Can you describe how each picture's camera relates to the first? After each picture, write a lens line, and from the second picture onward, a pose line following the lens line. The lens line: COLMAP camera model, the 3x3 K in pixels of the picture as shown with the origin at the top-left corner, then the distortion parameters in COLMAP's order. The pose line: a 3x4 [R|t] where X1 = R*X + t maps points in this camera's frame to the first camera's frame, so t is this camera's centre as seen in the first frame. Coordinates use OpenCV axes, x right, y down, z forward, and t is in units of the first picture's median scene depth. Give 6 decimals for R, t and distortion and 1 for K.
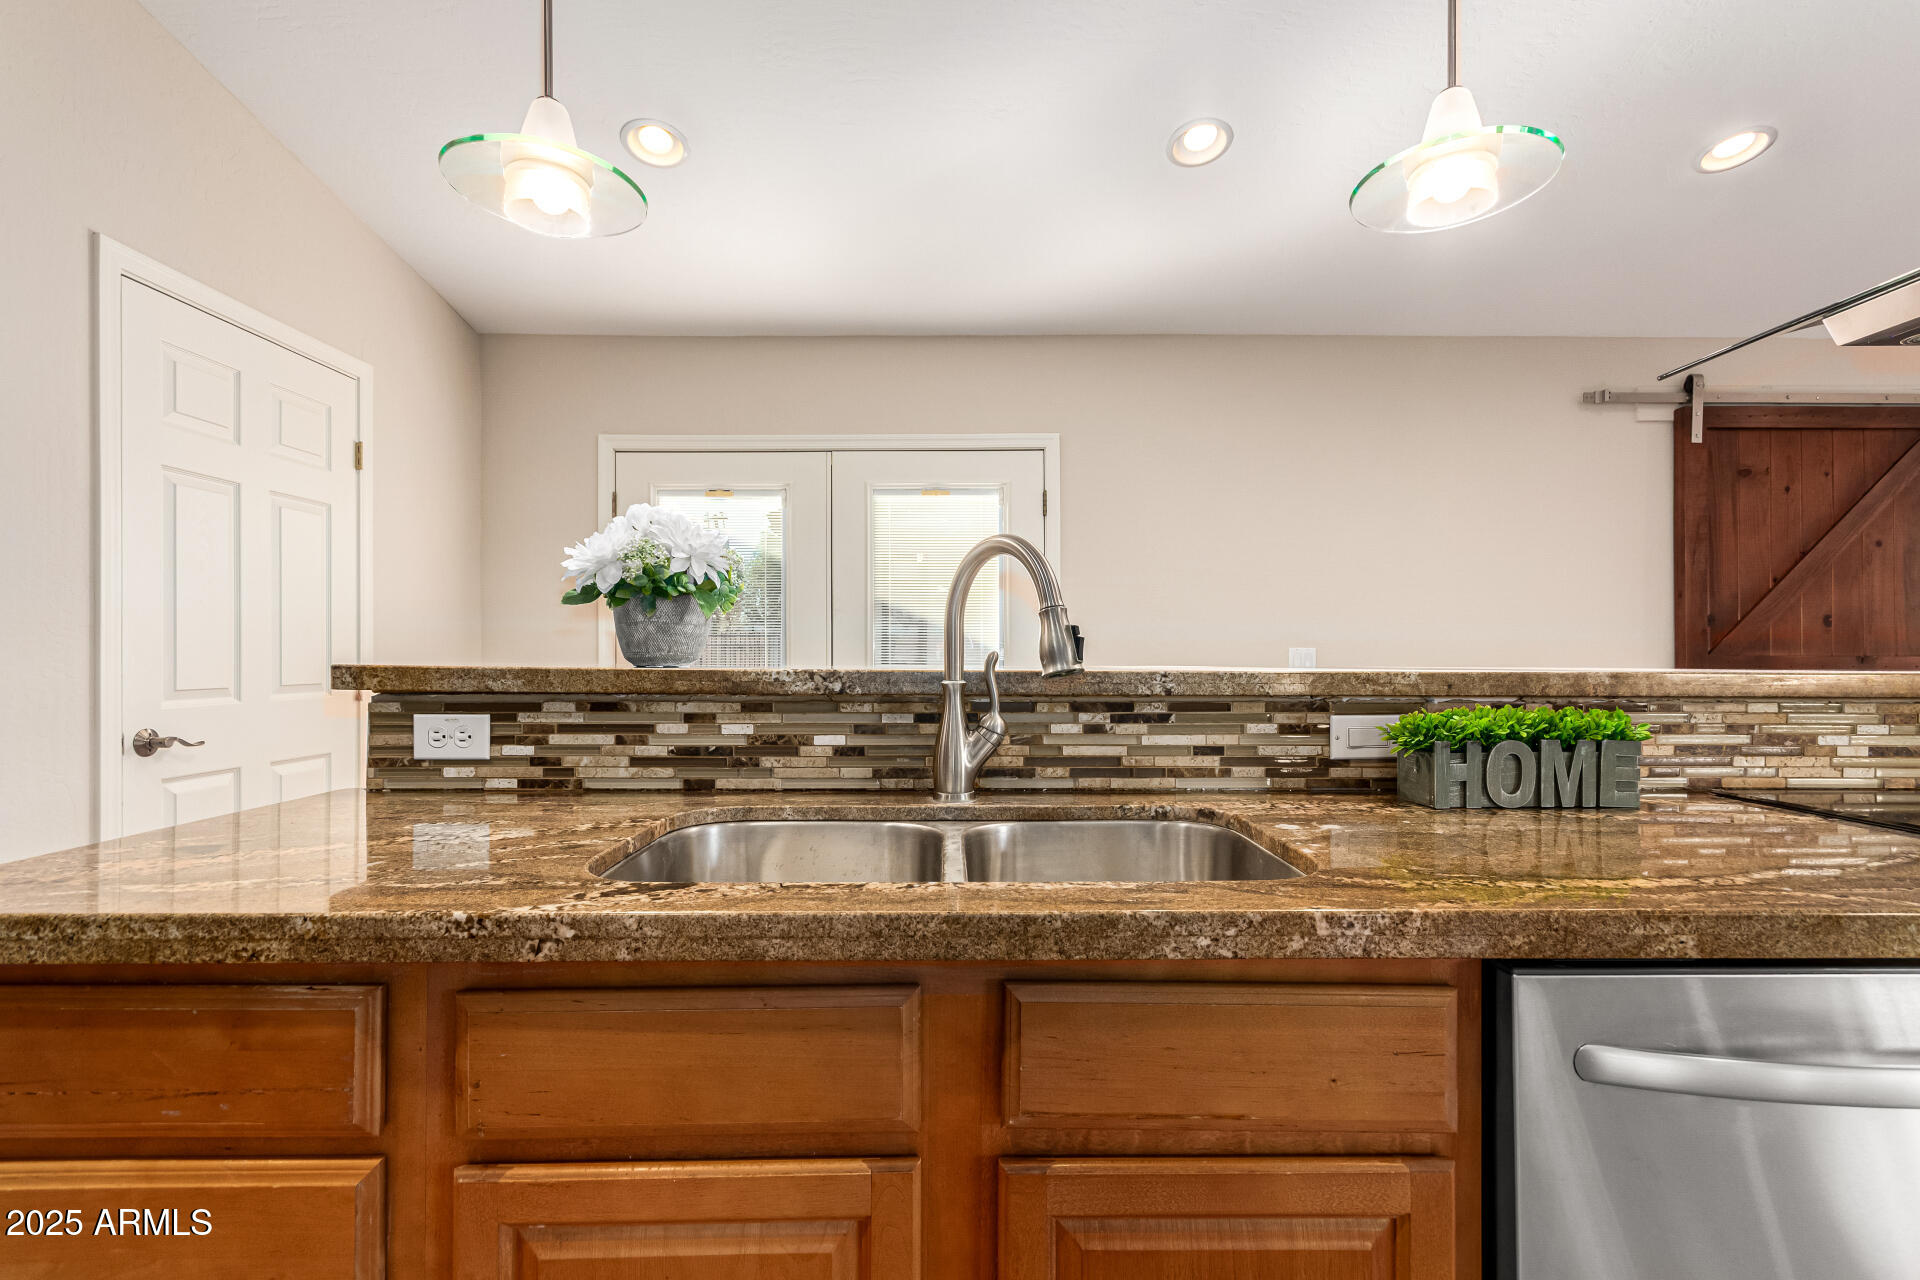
lens RADIAL K [[889.7, 0, 963.2], [0, 889.7, 655.7], [0, 0, 1]] dist [0.004696, 0.000337]
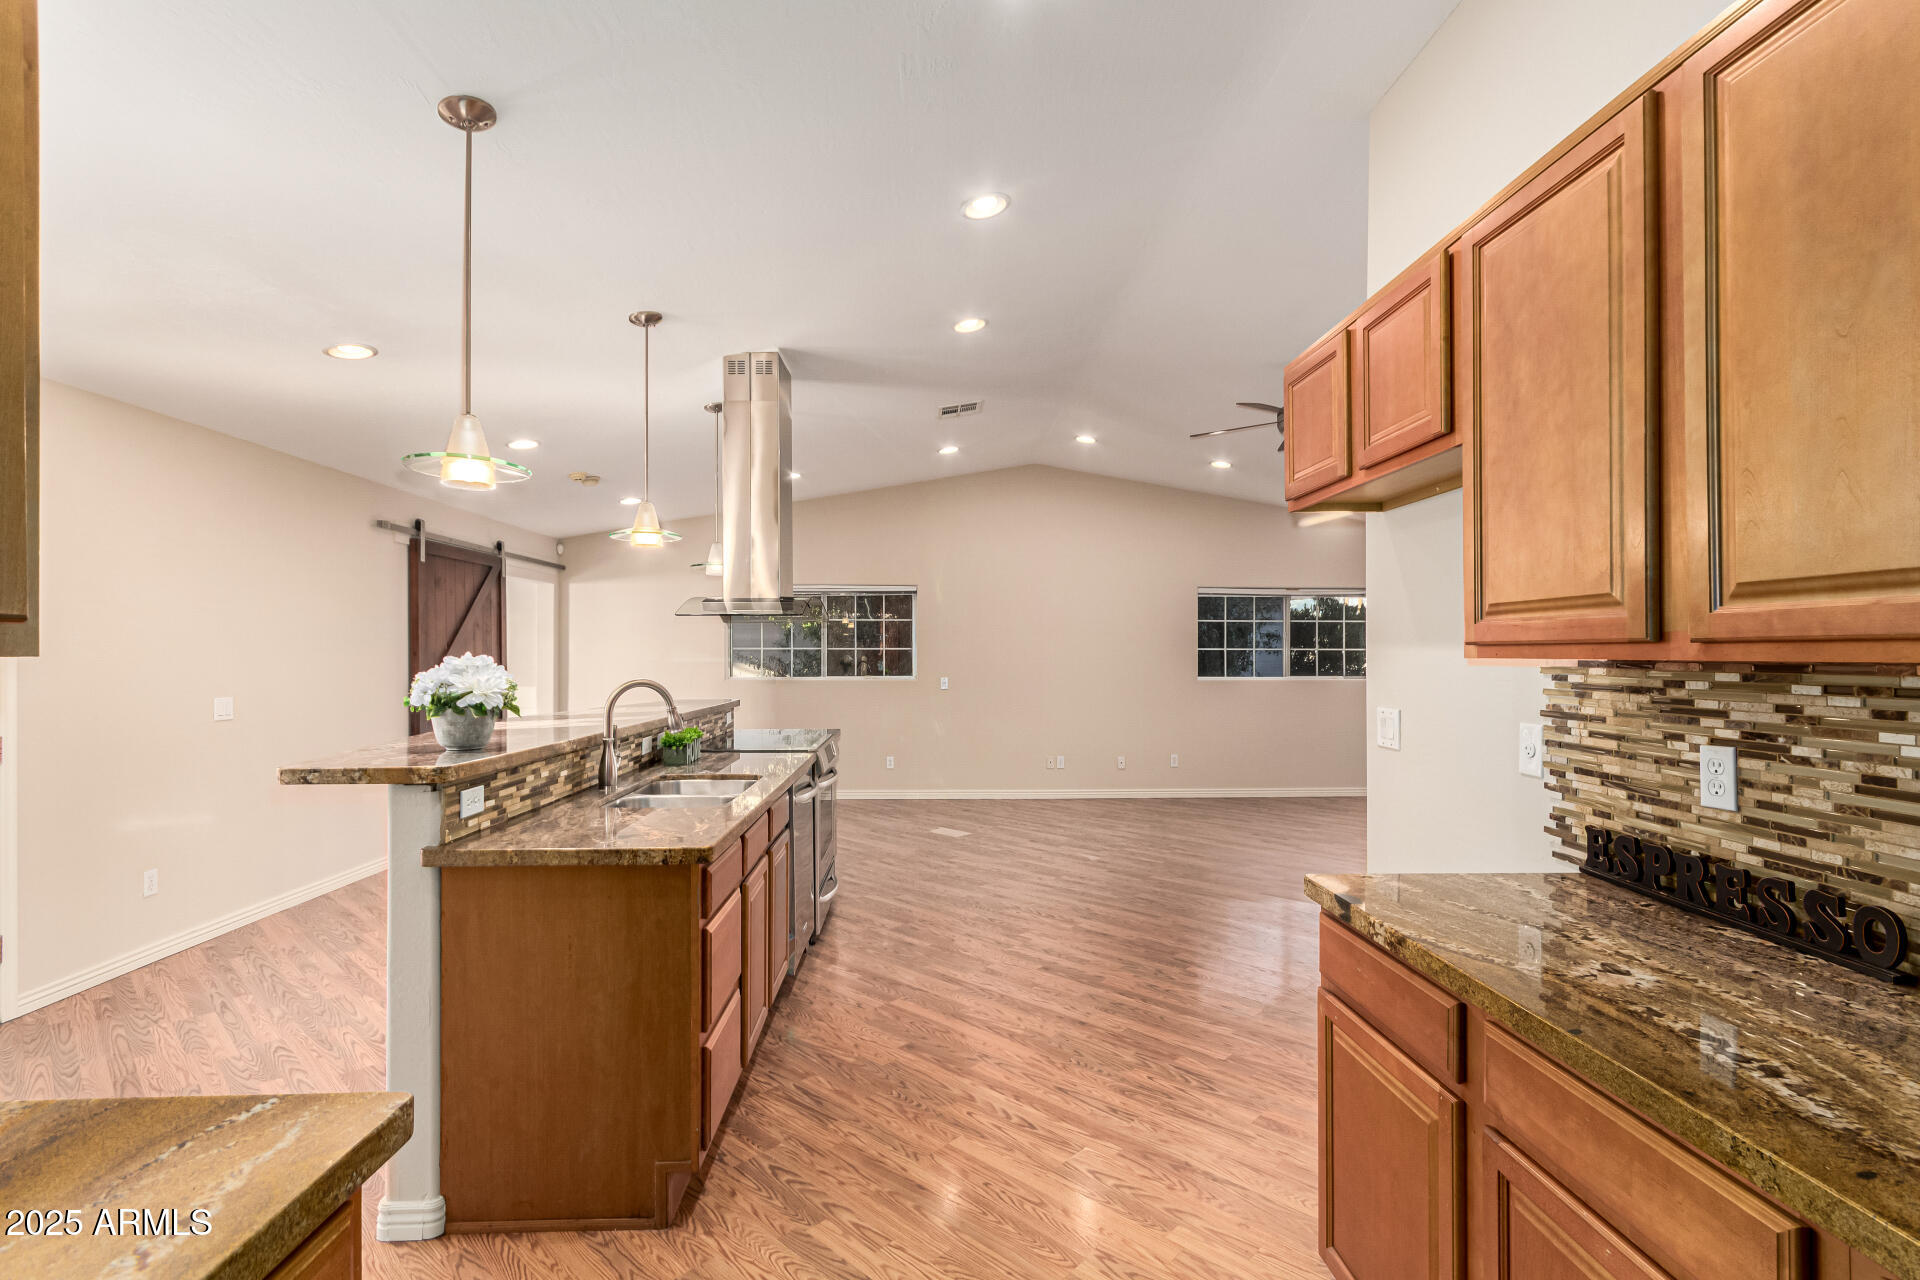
lens RADIAL K [[885.6, 0, 961.9], [0, 885.6, 665.5], [0, 0, 1]] dist [0.007700, -0.000192]
pose [[-0.026837, -0.013433, 0.999550, -2.245048], [-0.000806, 0.999910, 0.013416, -0.185823], [-0.999639, -0.000446, -0.026846, 0.130587]]
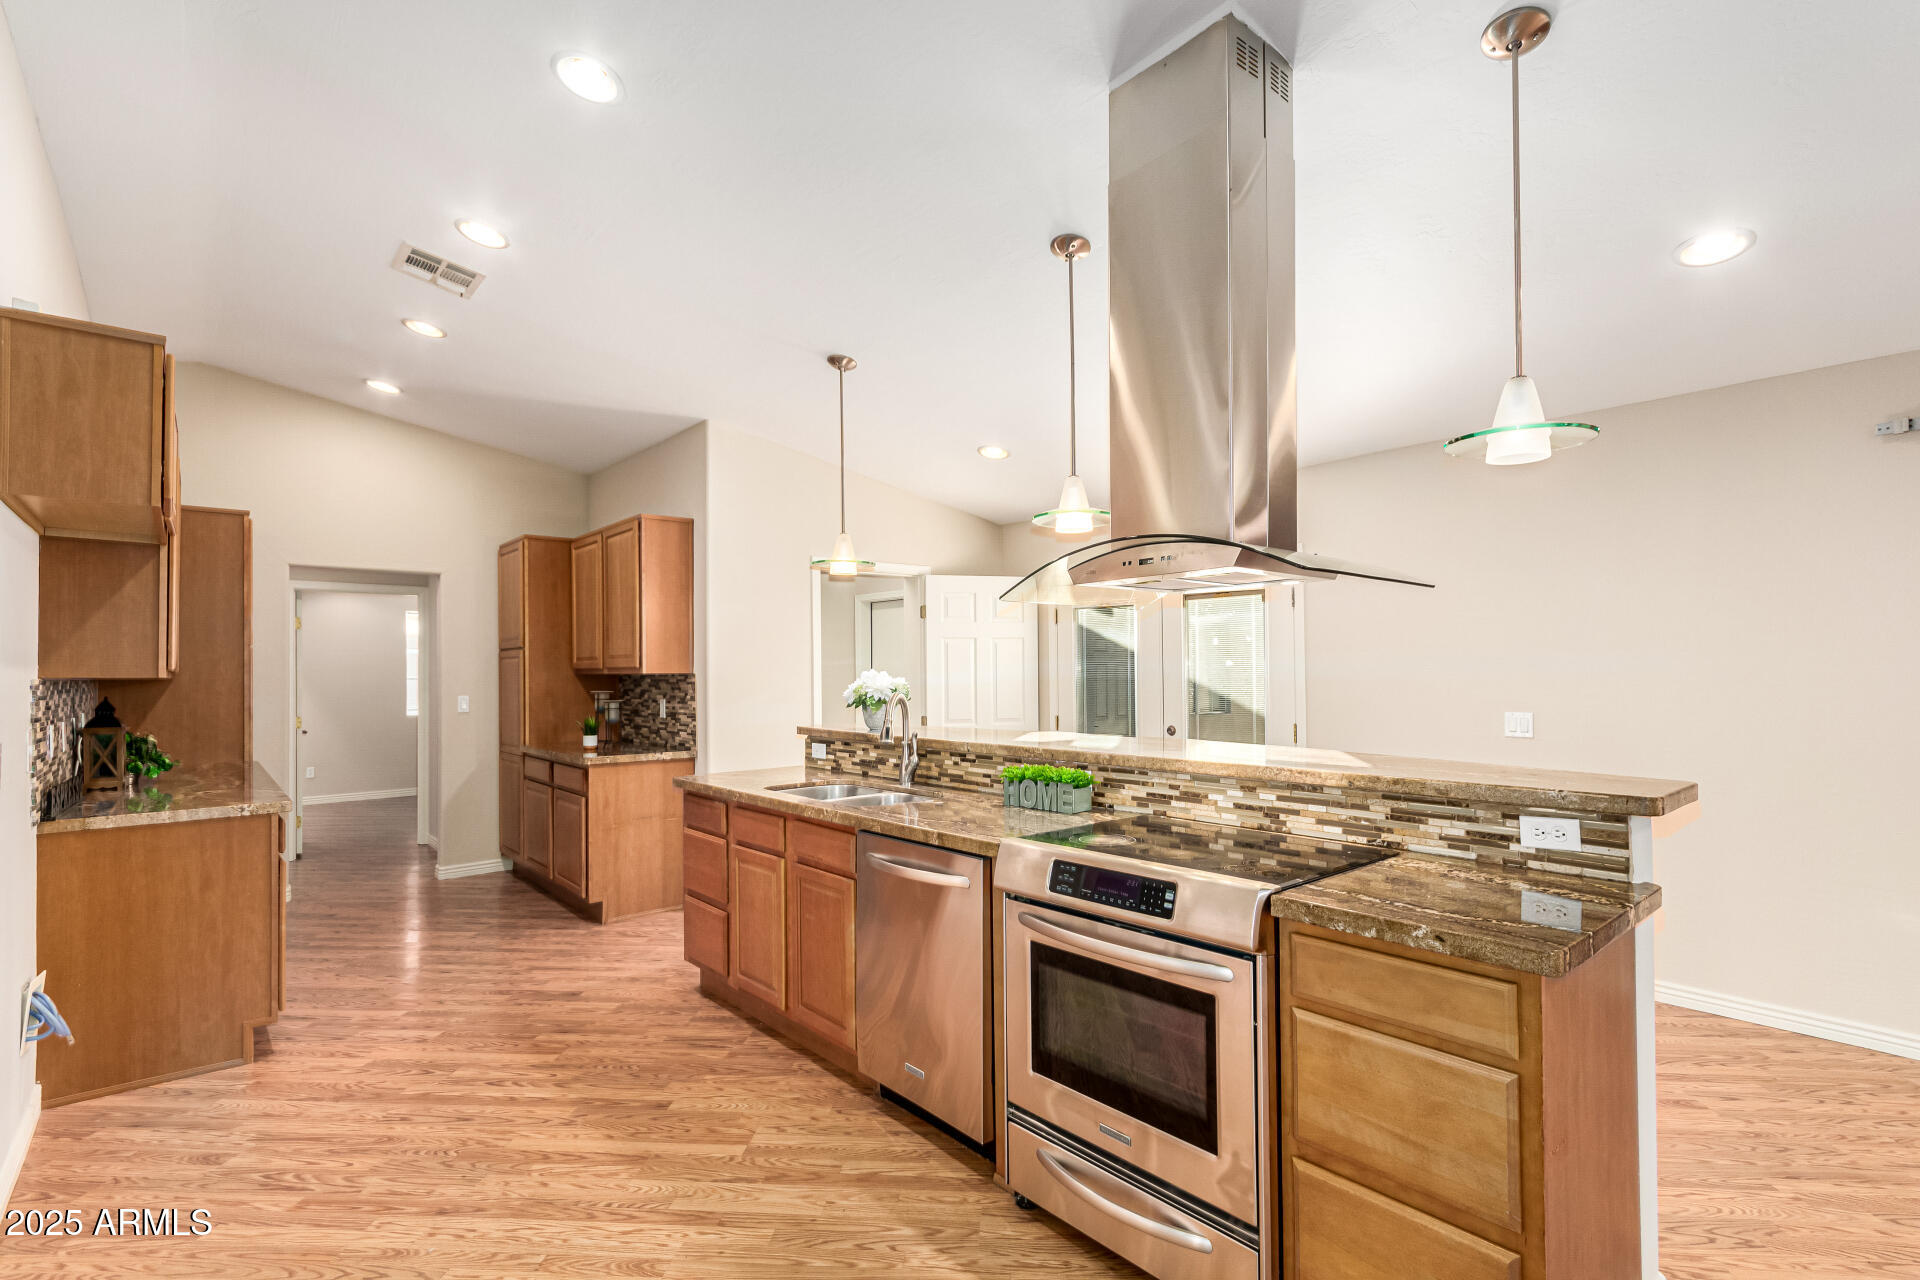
lens RADIAL K [[885.6, 0, 961.9], [0, 885.6, 665.5], [0, 0, 1]] dist [0.007700, -0.000192]
pose [[0.647199, -0.013406, -0.762203, 2.073170], [0.009383, 0.999910, -0.009620, -0.170022], [0.762263, -0.000926, 0.647267, -0.600576]]
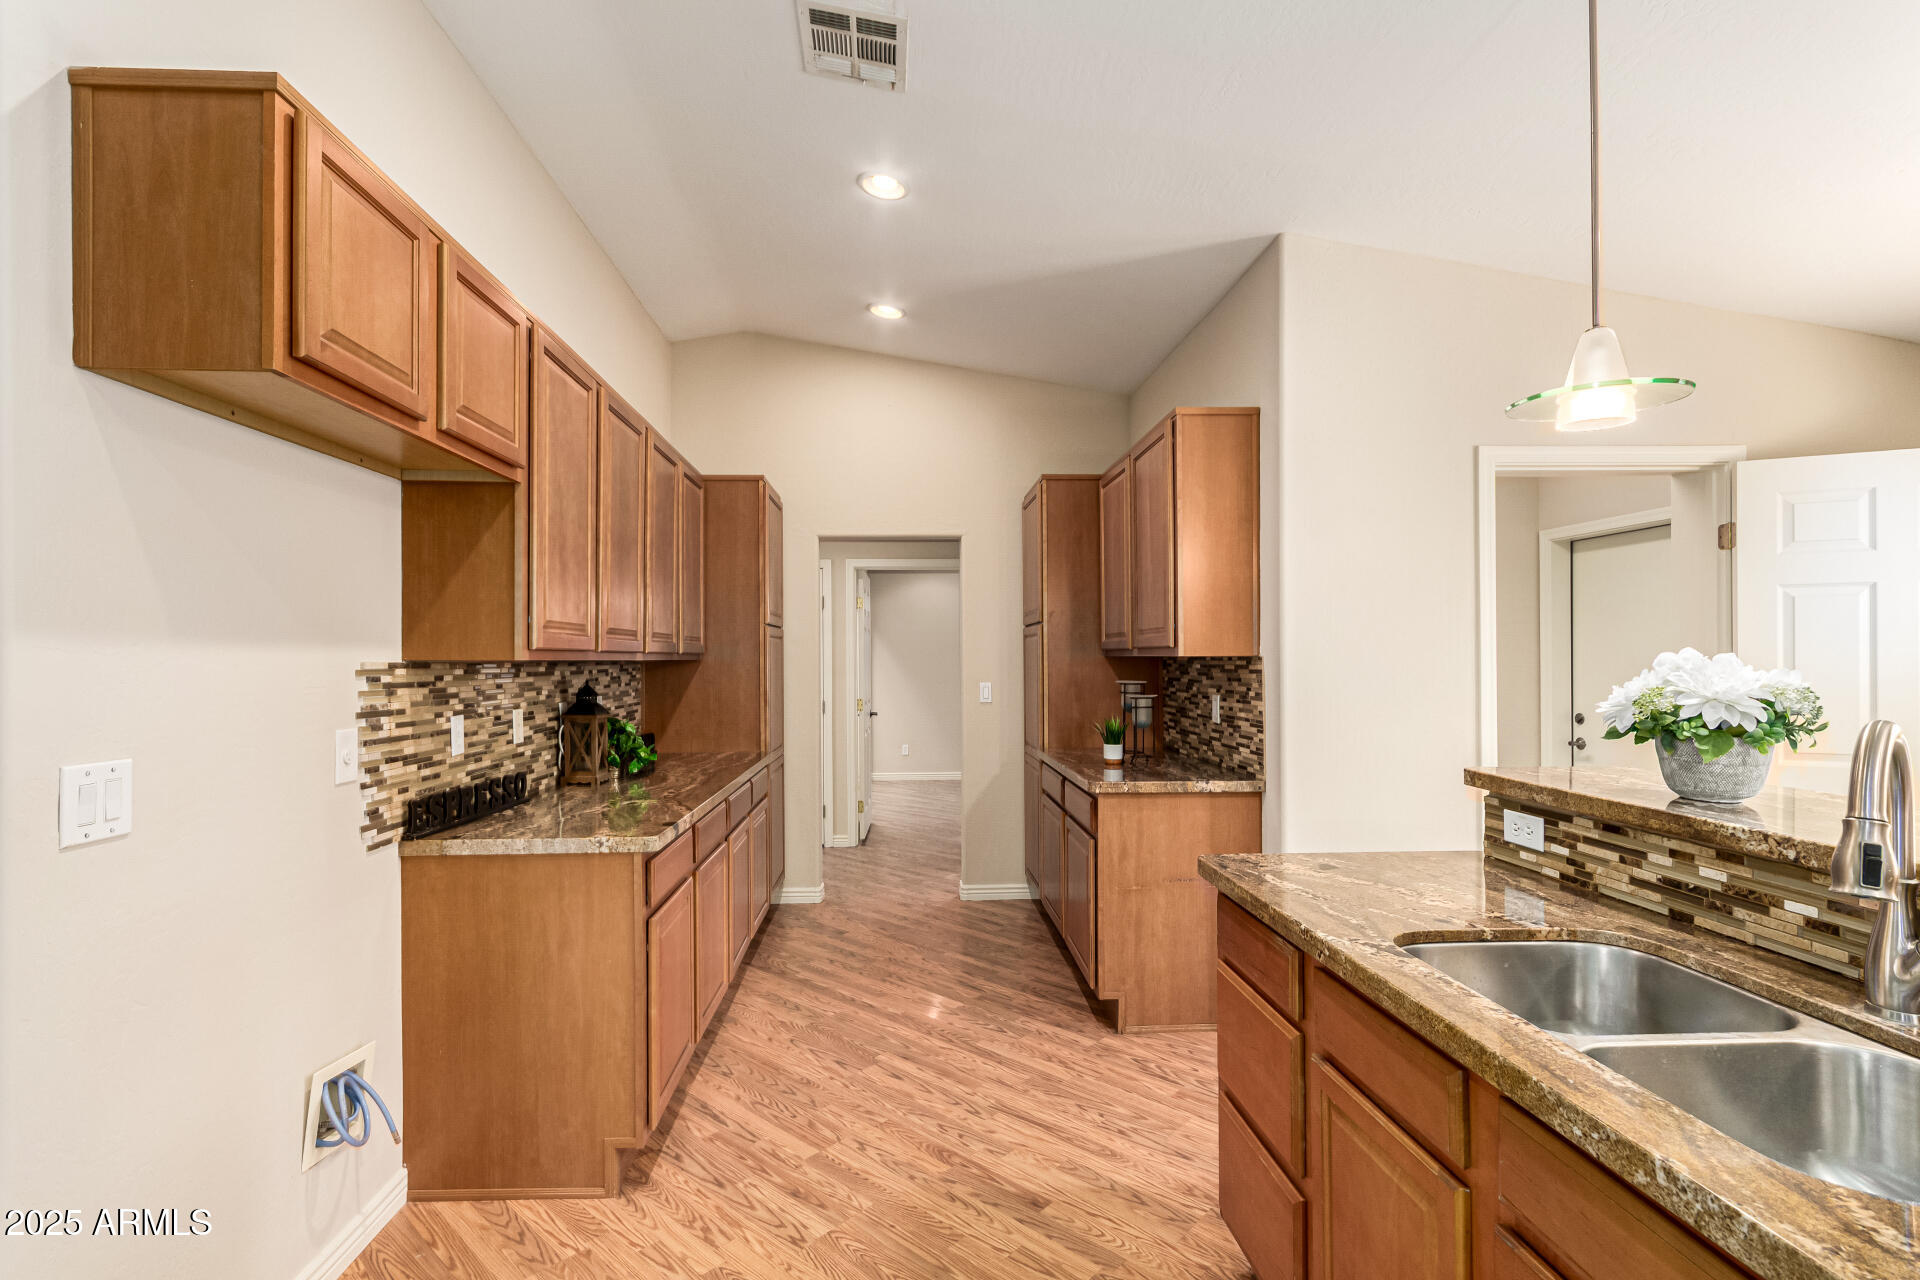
lens RADIAL K [[895.4, 0, 933.0], [0, 895.4, 657.6], [0, 0, 1]] dist [0.009444, -0.000219]
pose [[0.027645, -0.003076, -0.999613, 0.794940], [0.004564, 0.999985, -0.002951, -0.176152], [0.999607, -0.004481, 0.027659, 0.045689]]
